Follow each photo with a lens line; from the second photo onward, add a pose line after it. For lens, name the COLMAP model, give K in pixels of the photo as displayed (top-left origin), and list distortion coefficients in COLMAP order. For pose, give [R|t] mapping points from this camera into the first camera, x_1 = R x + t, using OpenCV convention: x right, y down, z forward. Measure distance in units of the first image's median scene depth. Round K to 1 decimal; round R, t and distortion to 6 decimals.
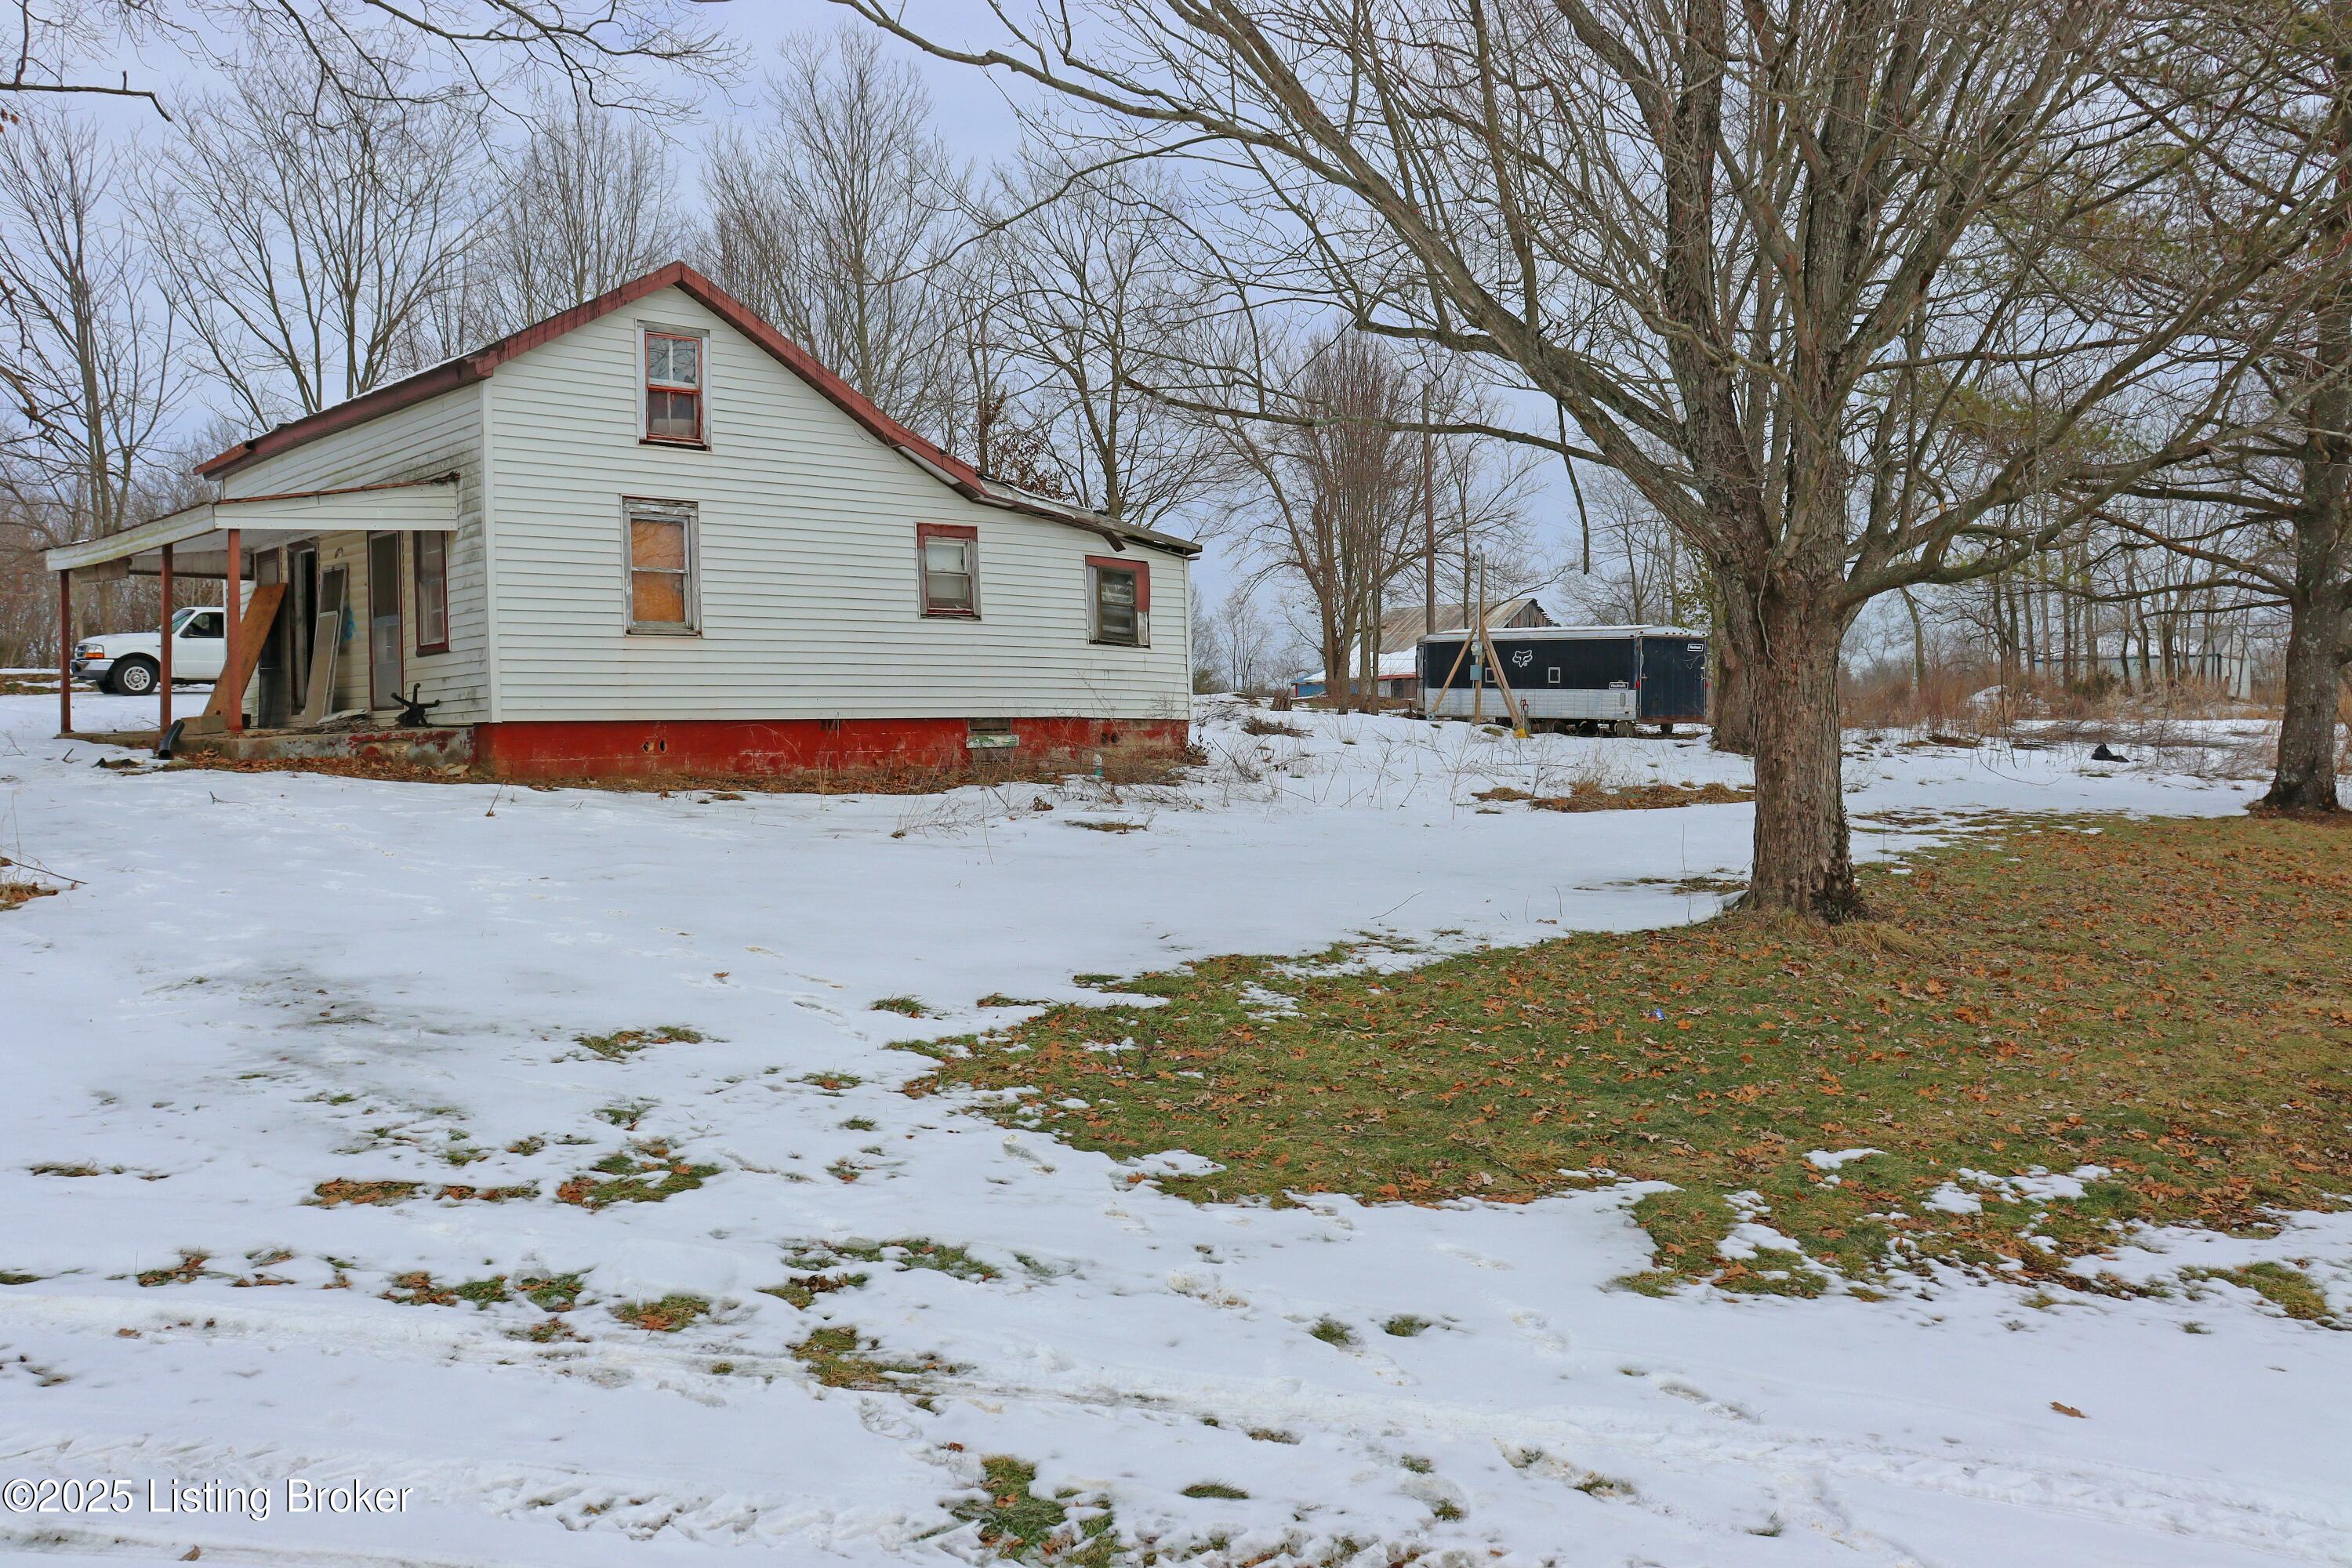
lens RADIAL K [[1865.5, 0, 1176.0], [0, 1865.5, 784.0], [0, 0, 1]] dist [-0.175266, 0.178705]
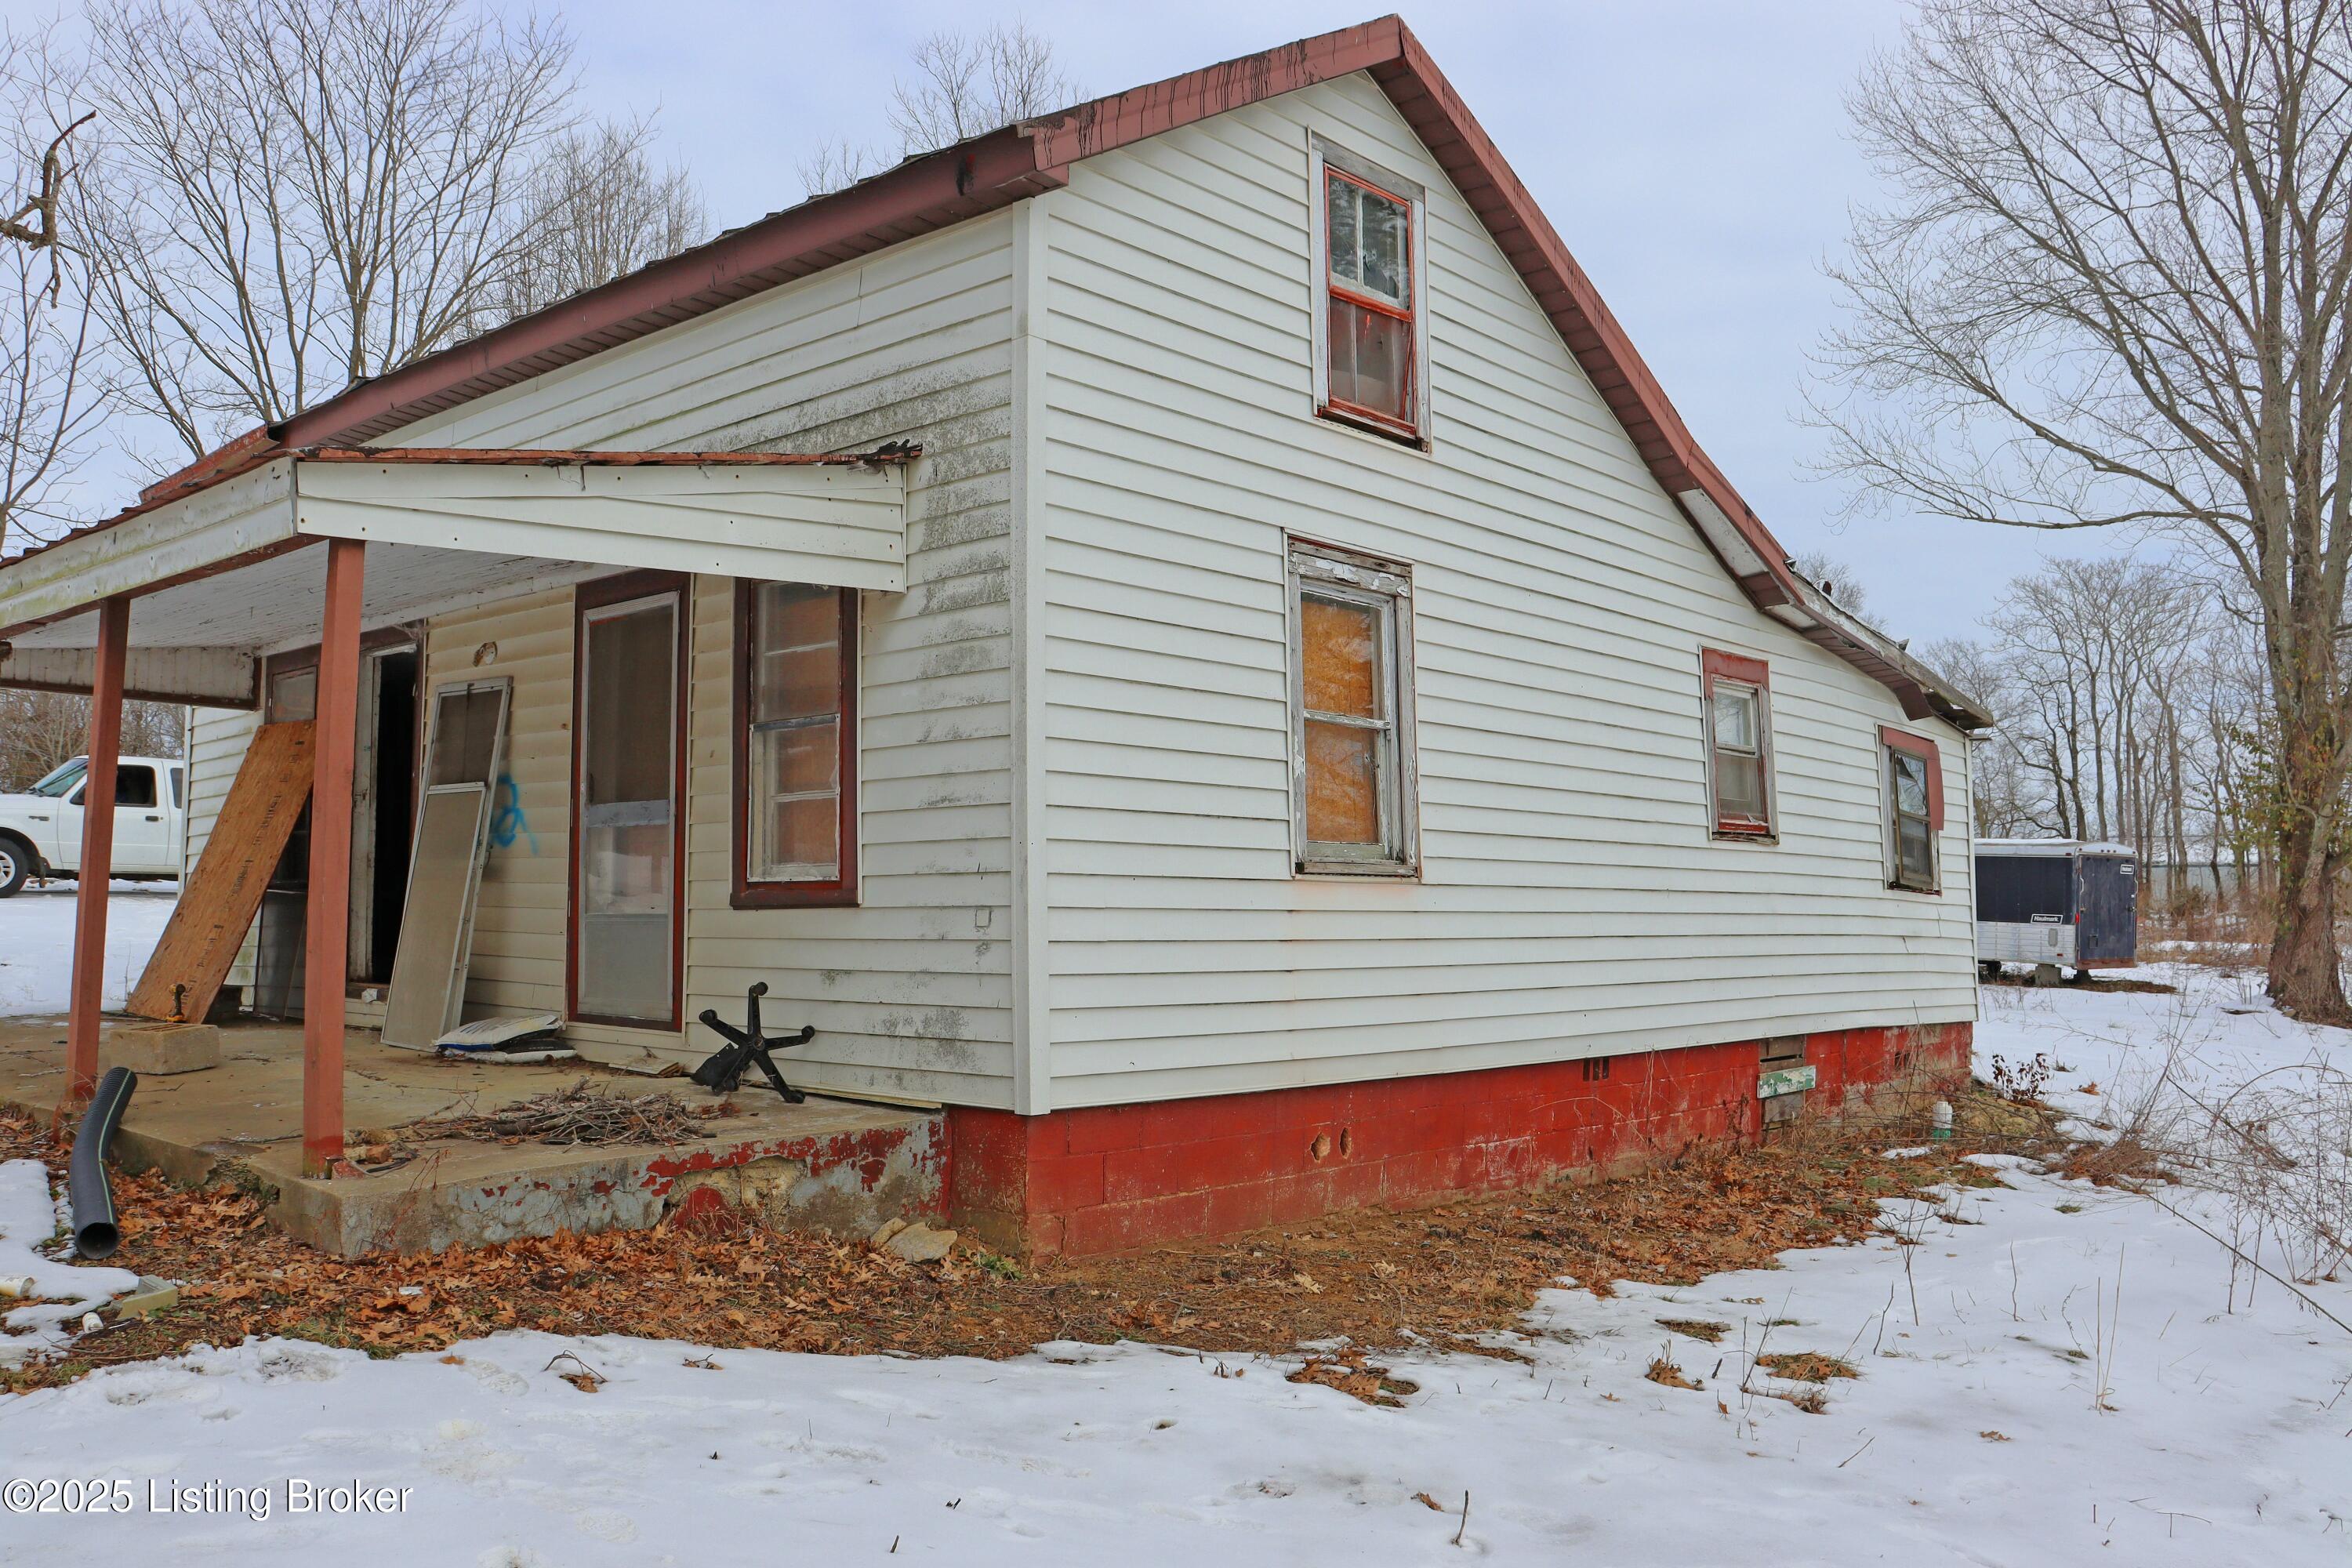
lens RADIAL K [[1865.5, 0, 1176.0], [0, 1865.5, 784.0], [0, 0, 1]] dist [-0.175266, 0.178705]
pose [[0.997413, 0.028603, 0.065942, -0.342146], [-0.022185, 0.995126, -0.096088, -0.059266], [-0.068369, 0.094377, 0.993186, 0.575853]]
